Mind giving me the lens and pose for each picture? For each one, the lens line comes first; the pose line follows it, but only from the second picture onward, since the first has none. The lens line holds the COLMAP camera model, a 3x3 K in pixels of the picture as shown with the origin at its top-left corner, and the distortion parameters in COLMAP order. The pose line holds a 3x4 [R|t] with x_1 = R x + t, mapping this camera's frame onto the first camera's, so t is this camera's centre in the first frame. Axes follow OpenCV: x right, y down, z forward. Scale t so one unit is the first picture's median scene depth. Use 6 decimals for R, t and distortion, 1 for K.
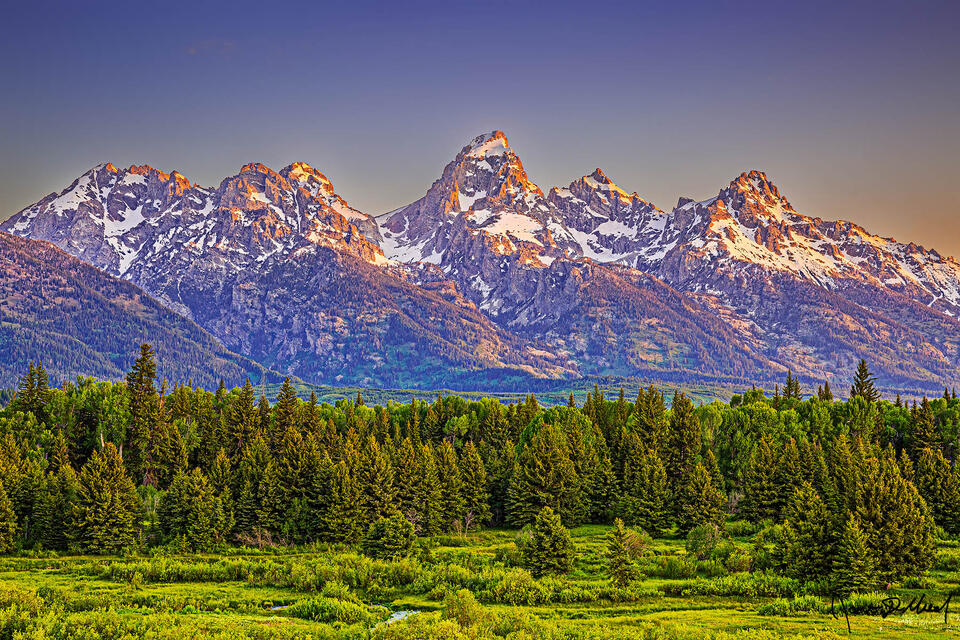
lens RADIAL K [[1616.8, 0, 477.5], [0, 1616.8, 314.8], [0, 0, 1]] dist [0.139396, 0.231019]
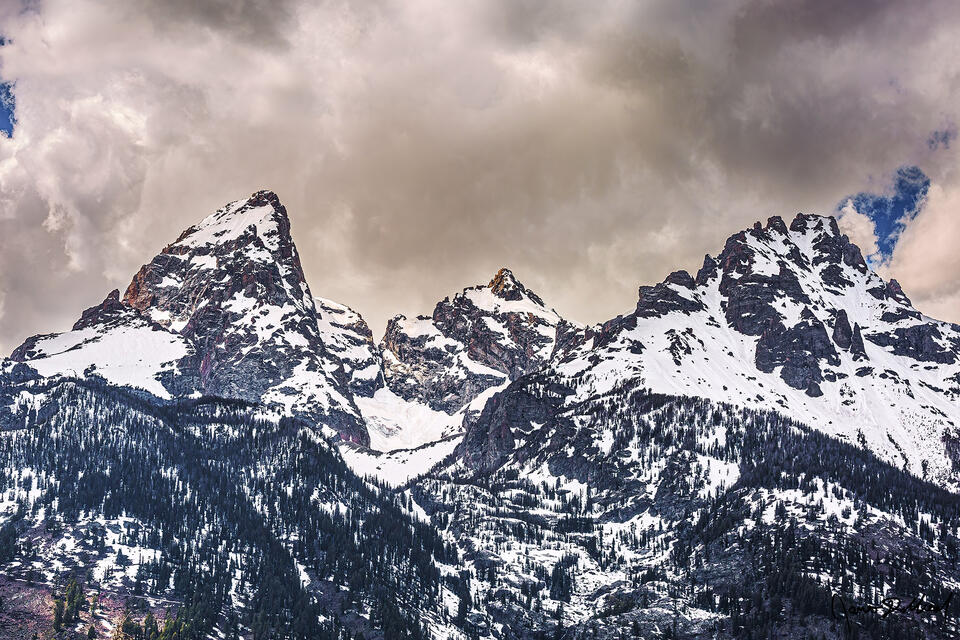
lens RADIAL K [[2255.9, 0, 480.0], [0, 2255.9, 320.0], [0, 0, 1]] dist [-0.008053, -6.199112]
pose [[0.985704, -0.045281, -0.162288, 0.188307], [0.015653, 0.983656, -0.179378, 0.031962], [0.167758, 0.174274, 0.970302, 0.499653]]
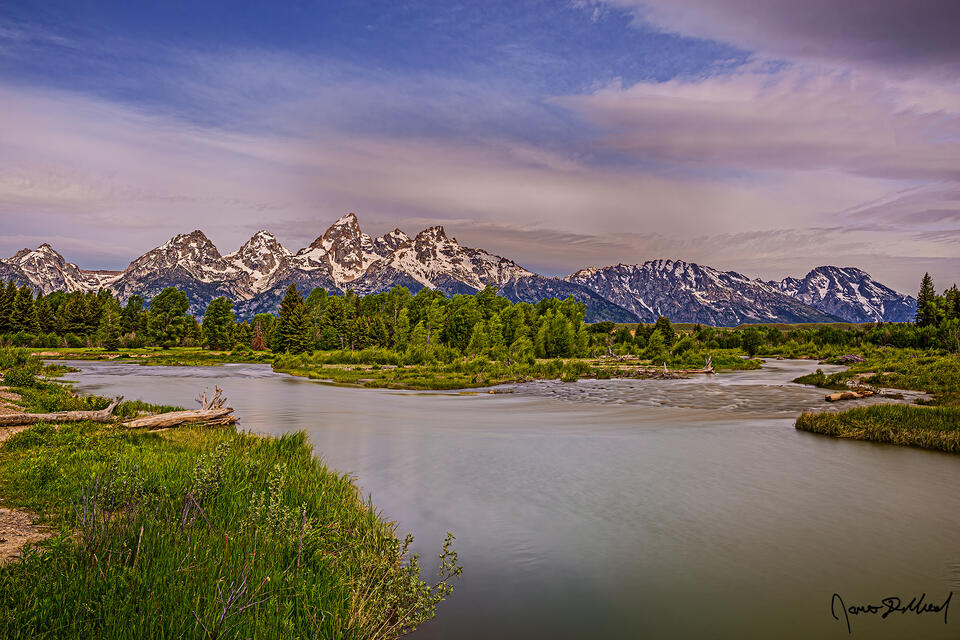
lens RADIAL K [[653.6, 0, 478.4], [0, 653.6, 323.6], [0, 0, 1]] dist [-0.116543, 0.093470]
pose [[0.981534, -0.004376, -0.191240, 0.407017], [0.011350, 0.999309, 0.035386, 0.010959], [0.190953, -0.036903, 0.980905, 0.168779]]
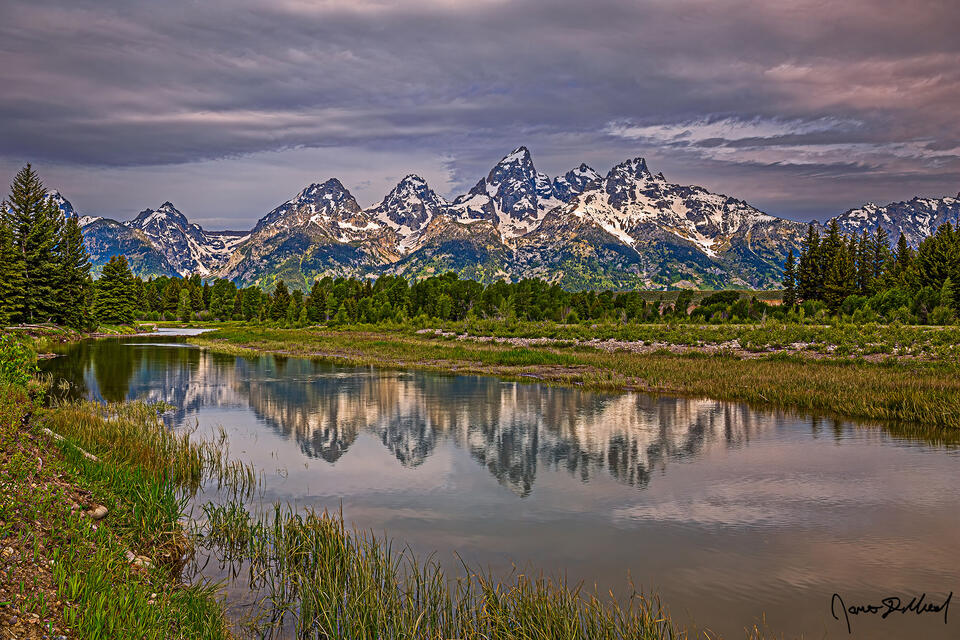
lens RADIAL K [[870.5, 0, 416.3], [0, 870.5, 288.4], [0, 0, 1]] dist [-0.077004, 0.108487]
pose [[0.869957, -0.016603, -0.492848, 0.417940], [0.033811, 0.999089, 0.026025, 0.010362], [0.491967, -0.039304, 0.869726, 0.158952]]
